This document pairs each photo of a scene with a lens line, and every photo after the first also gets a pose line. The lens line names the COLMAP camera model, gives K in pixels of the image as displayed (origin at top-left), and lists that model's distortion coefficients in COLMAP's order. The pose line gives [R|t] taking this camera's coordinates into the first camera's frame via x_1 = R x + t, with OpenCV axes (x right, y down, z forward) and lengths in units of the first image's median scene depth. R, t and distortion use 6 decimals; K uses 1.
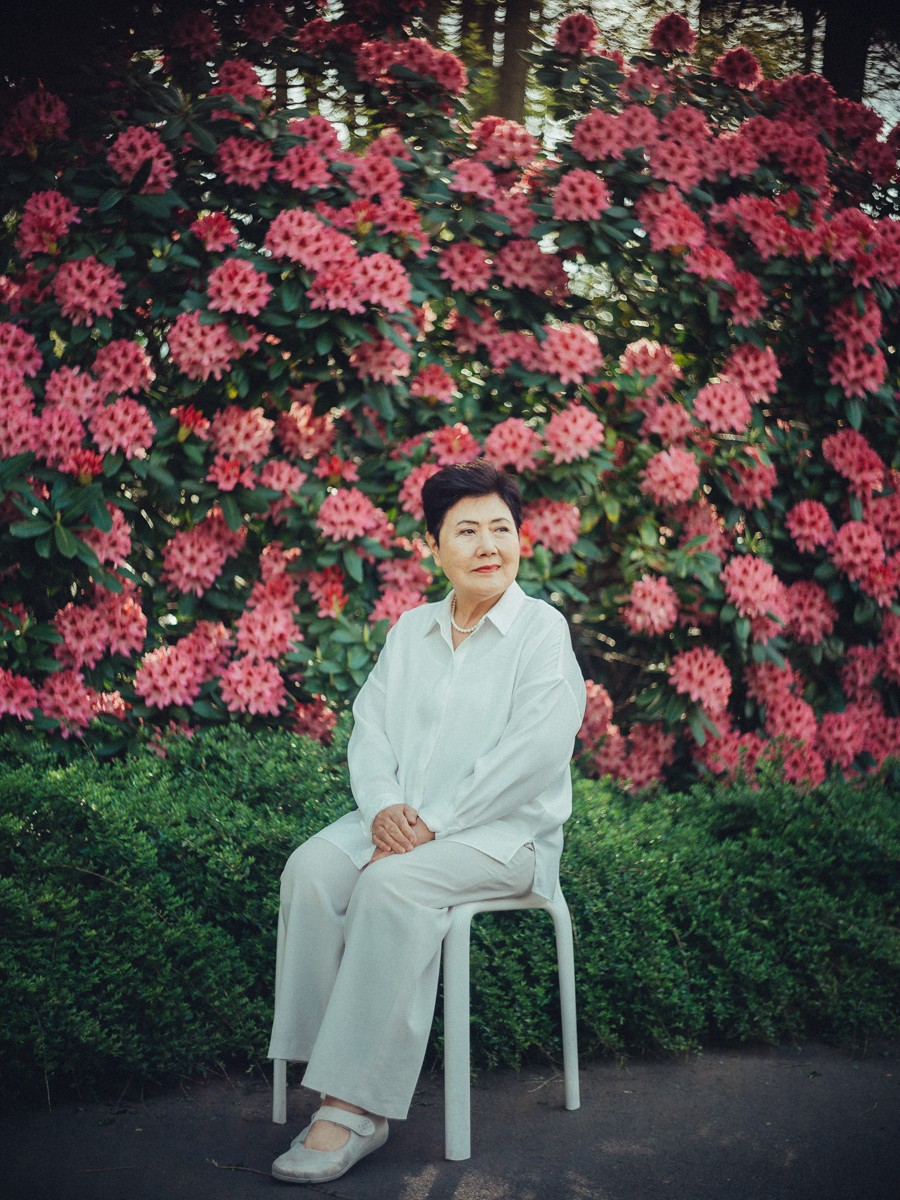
lens RADIAL K [[1690.9, 0, 450.5], [0, 1690.9, 589.7], [0, 0, 1]] dist [-0.039201, 0.000000]
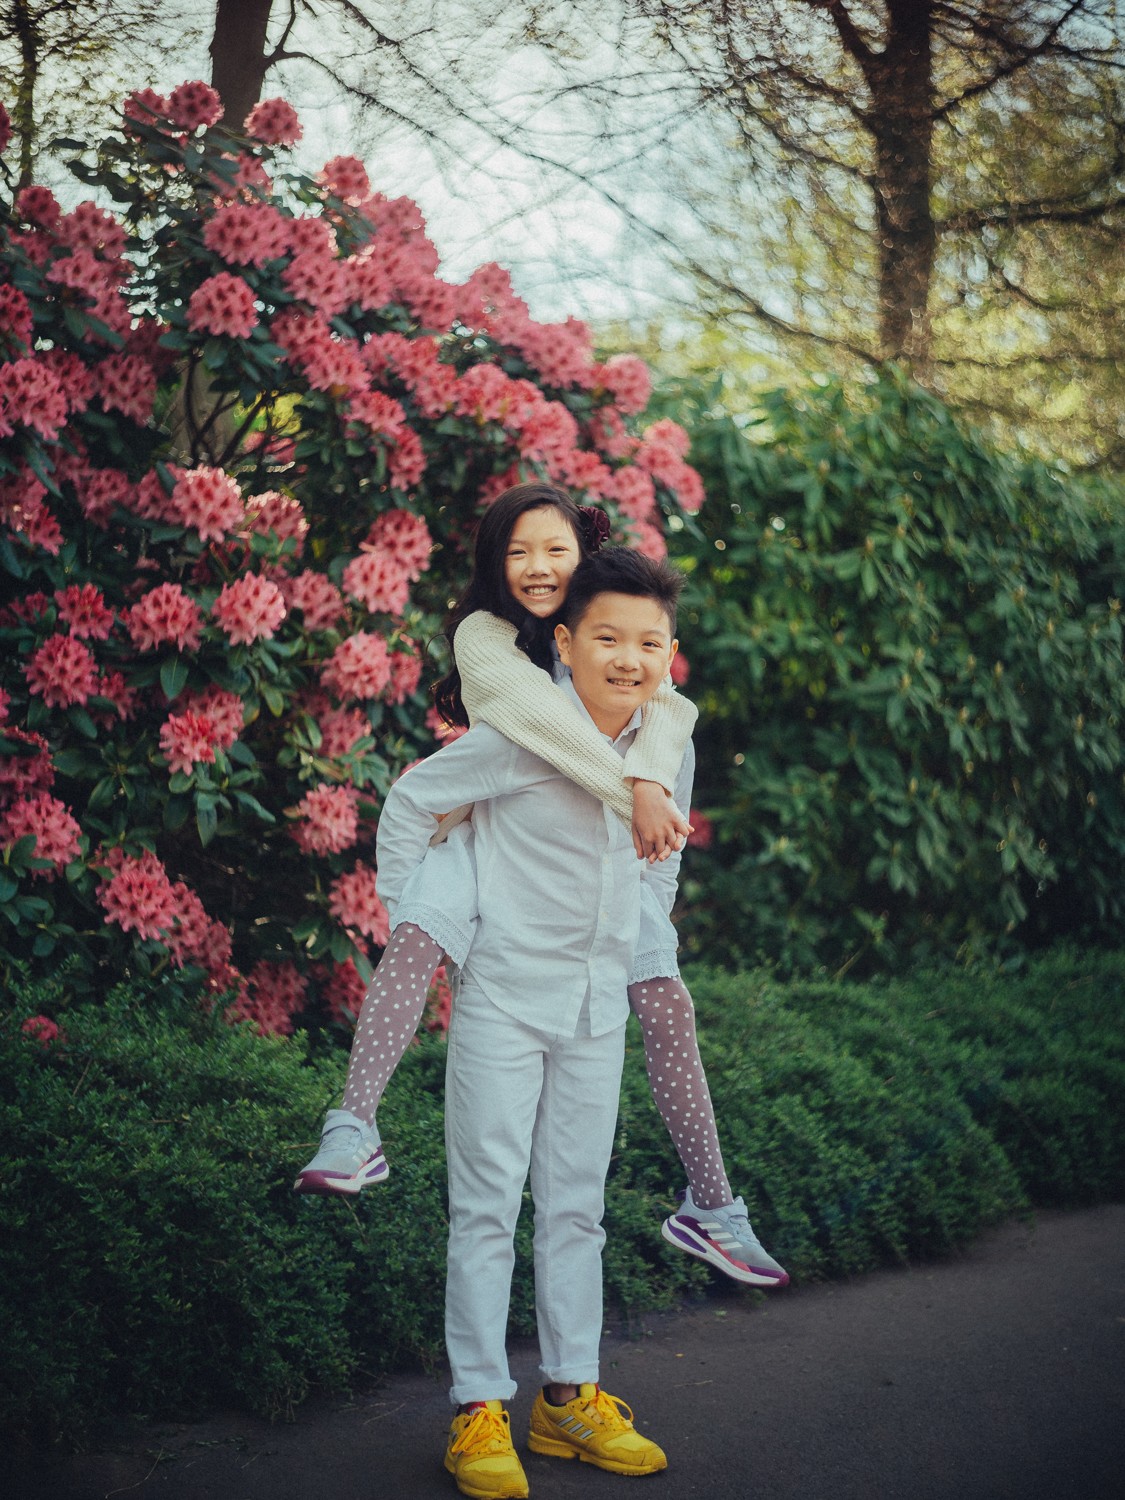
lens RADIAL K [[2113.6, 0, 559.0], [0, 2113.6, 752.7], [0, 0, 1]] dist [-0.039201, 0.000000]
pose [[0.876077, 0.030919, 0.481179, -0.281377], [-0.029015, 0.999514, -0.011398, -0.015720], [-0.481298, -0.003976, 0.876548, 0.036914]]
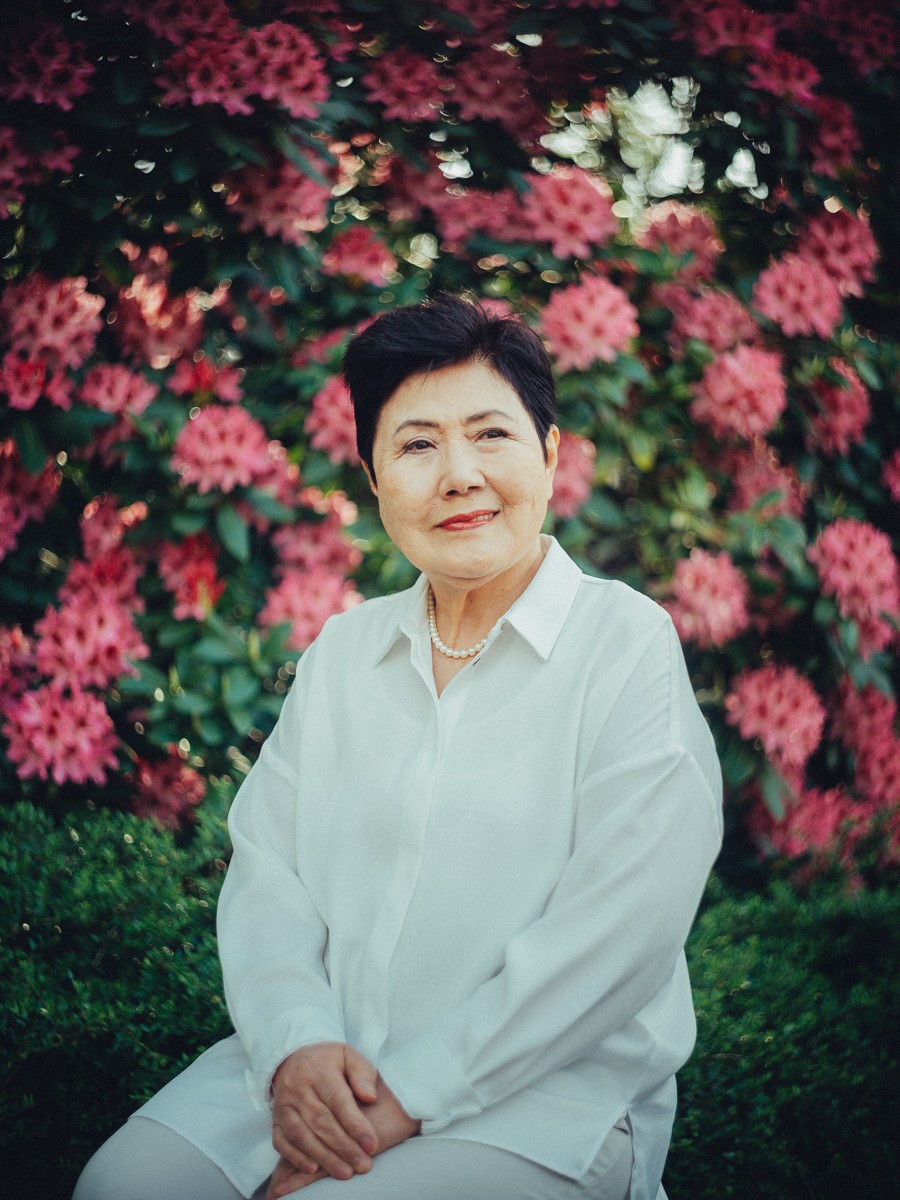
lens RADIAL K [[1690.9, 0, 454.8], [0, 1690.9, 612.5], [0, 0, 1]] dist [-0.039201, 0.000000]
pose [[0.997449, 0.001035, 0.071372, -0.020416], [-0.002012, 0.999905, 0.013629, 0.005758], [-0.071351, -0.013738, 0.997357, 0.377333]]
